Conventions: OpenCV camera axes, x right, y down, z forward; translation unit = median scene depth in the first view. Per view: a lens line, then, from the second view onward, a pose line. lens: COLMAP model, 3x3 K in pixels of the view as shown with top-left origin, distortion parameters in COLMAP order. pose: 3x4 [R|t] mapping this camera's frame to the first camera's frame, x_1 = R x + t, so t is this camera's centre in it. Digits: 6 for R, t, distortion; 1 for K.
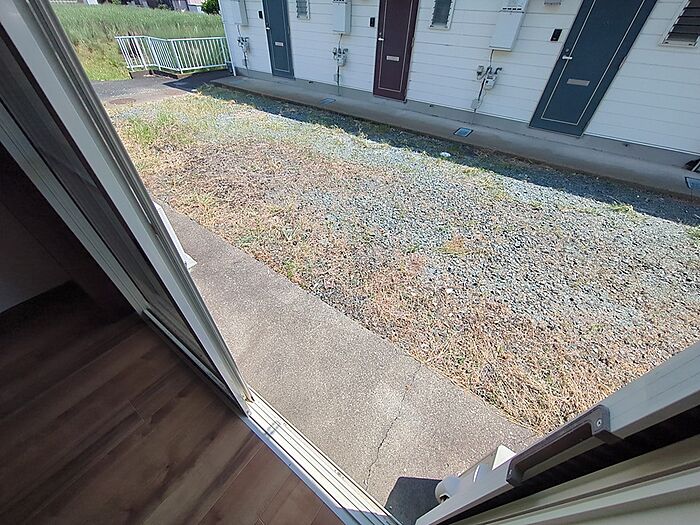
lens RADIAL K [[278.7, 0, 353.4], [0, 278.7, 262.8], [0, 0, 1]] dist [-0.001301, 0.000960]
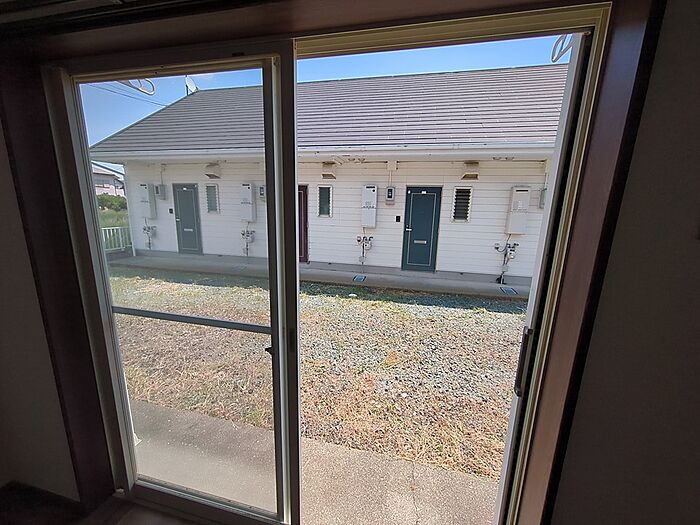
lens RADIAL K [[278.7, 0, 353.4], [0, 278.7, 262.8], [0, 0, 1]] dist [-0.001301, 0.000960]
pose [[0.921057, -0.087456, 0.379480, -0.128762], [0.266671, 0.851781, -0.450949, 0.051449], [-0.283795, 0.516546, 0.807862, -0.086531]]
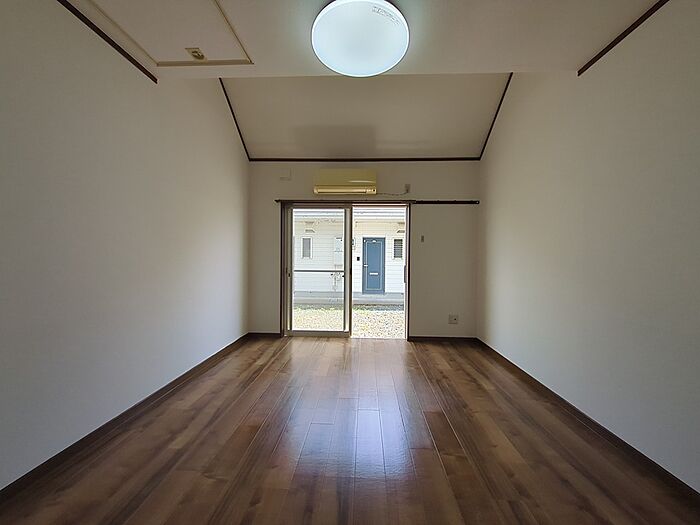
lens RADIAL K [[278.7, 0, 353.4], [0, 278.7, 262.8], [0, 0, 1]] dist [-0.001301, 0.000960]
pose [[0.834839, -0.030478, 0.549649, -0.549055], [0.383570, 0.748395, -0.541090, 0.429114], [-0.394864, 0.662552, 0.636480, -0.424585]]
